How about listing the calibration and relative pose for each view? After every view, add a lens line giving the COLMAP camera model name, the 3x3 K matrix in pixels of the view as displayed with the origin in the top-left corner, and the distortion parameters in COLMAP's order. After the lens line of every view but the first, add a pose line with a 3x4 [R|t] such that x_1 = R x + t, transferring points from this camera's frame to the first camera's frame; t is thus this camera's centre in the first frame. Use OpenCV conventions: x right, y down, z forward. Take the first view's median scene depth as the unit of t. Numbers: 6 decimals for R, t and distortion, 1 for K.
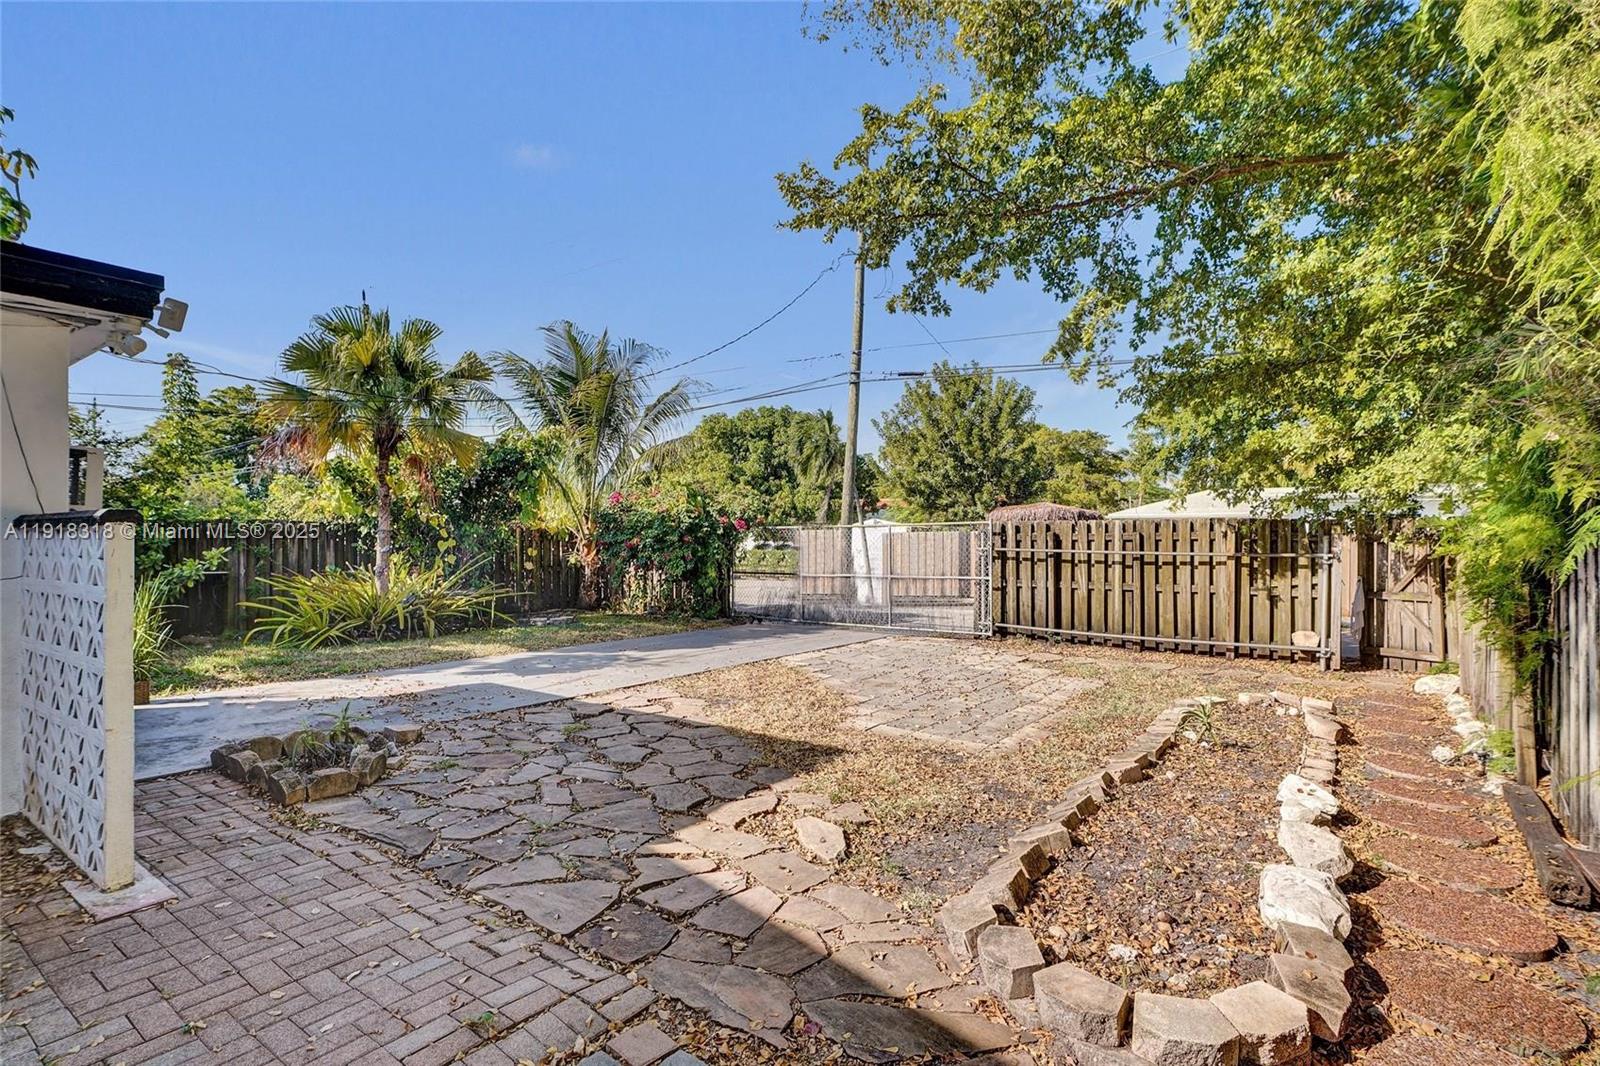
lens RADIAL K [[760.1, 0, 800.0], [0, 760.1, 533.0], [0, 0, 1]] dist [-0.002667, 0.005759]
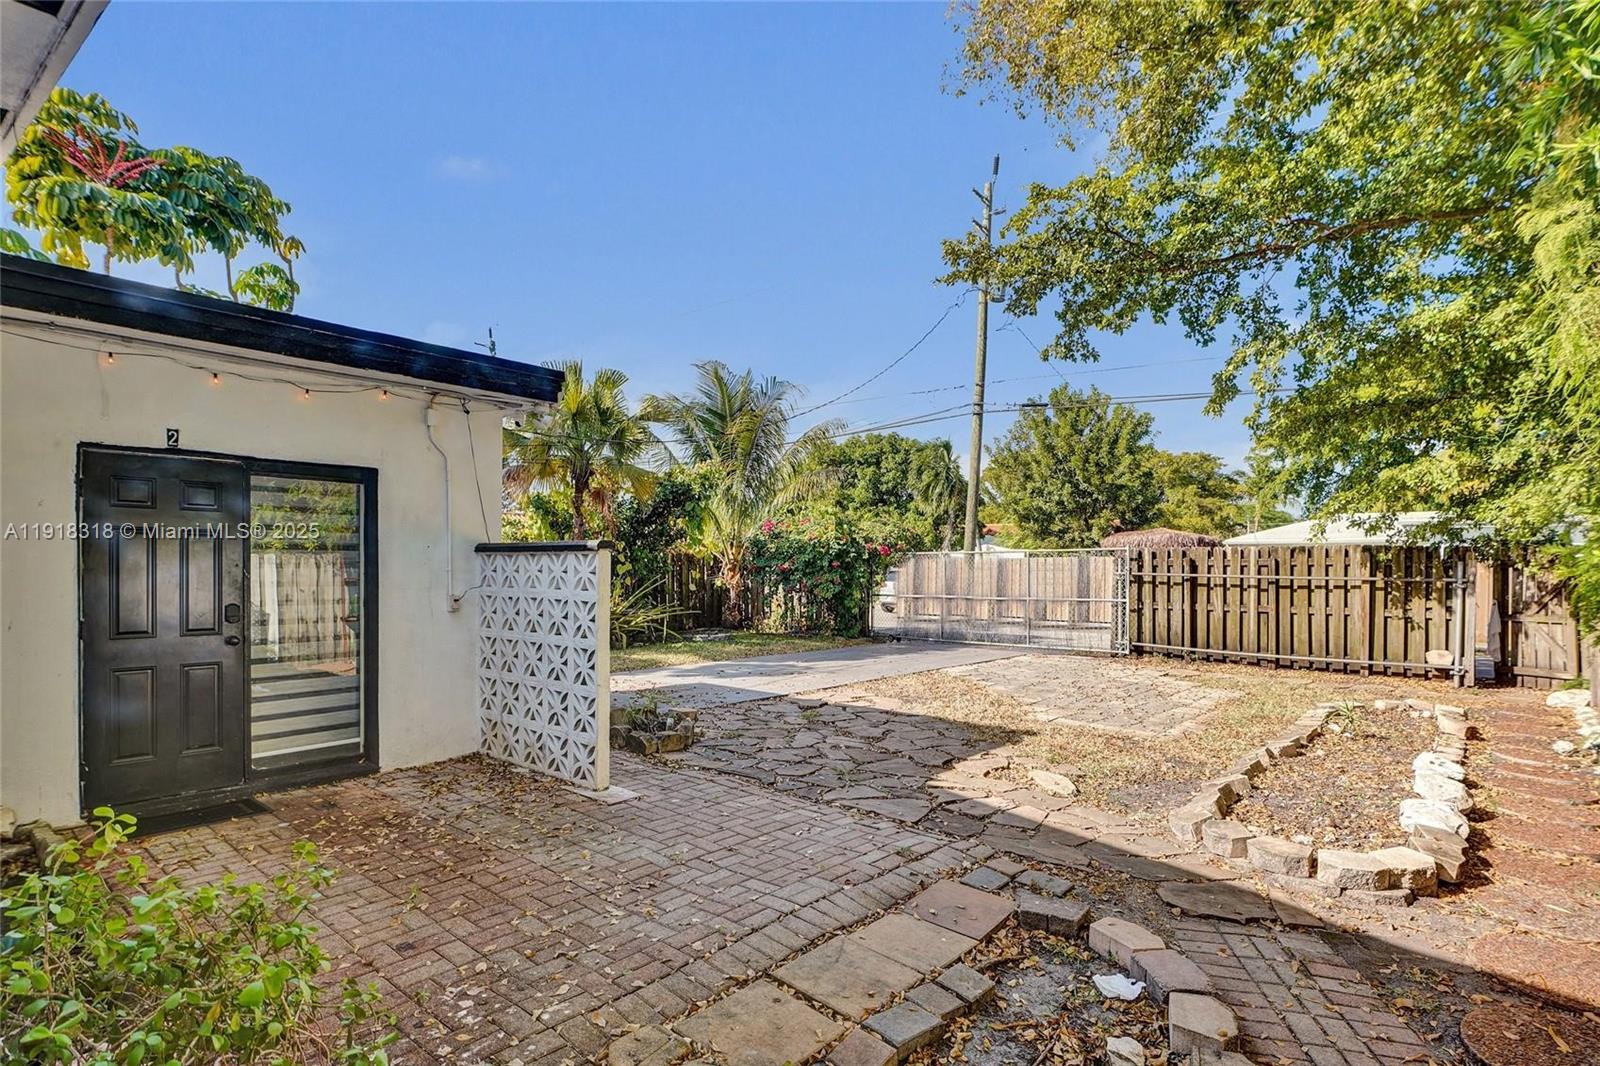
lens RADIAL K [[800.6, 0, 802.5], [0, 800.6, 563.9], [0, 0, 1]] dist [-0.001383, 0.007268]
pose [[0.996221, 0.002772, -0.086806, -0.129636], [-0.002198, 0.999975, 0.006697, 0.001145], [0.086823, -0.006481, 0.996203, -0.200722]]
